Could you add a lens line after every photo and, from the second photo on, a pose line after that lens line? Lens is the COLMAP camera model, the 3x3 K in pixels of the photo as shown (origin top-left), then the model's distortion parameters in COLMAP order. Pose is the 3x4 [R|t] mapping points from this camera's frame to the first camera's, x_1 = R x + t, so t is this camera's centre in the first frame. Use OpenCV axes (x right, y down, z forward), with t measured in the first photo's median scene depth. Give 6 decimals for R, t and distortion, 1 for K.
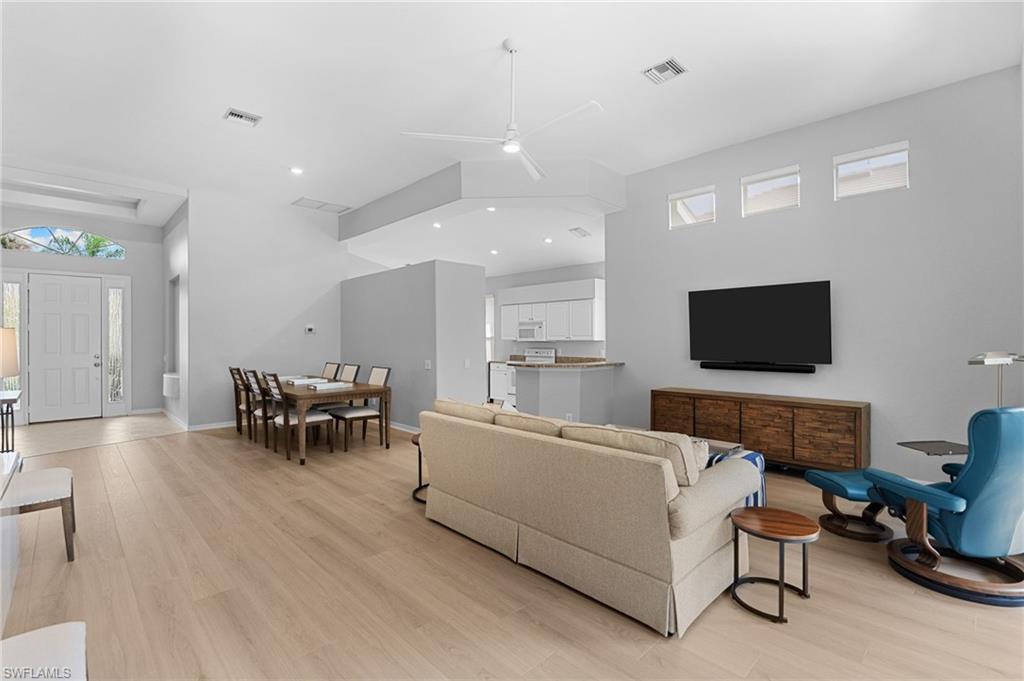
lens RADIAL K [[457.8, 0, 511.5], [0, 457.8, 337.2], [0, 0, 1]] dist [-0.019197, -0.000317]
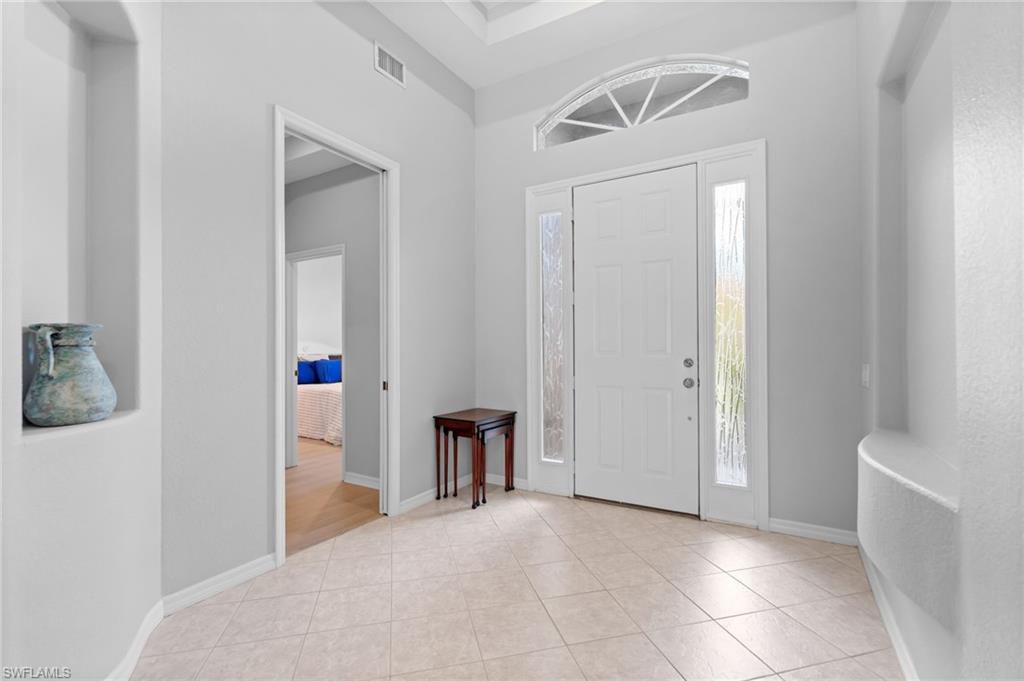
lens RADIAL K [[451.0, 0, 511.4], [0, 451.0, 350.5], [0, 0, 1]] dist [-0.000021, -0.000064]
pose [[0.248502, 0.000318, -0.968631, -0.593235], [0.005507, 0.999983, 0.001741, 0.032078], [0.968616, -0.005767, 0.248496, 0.775094]]
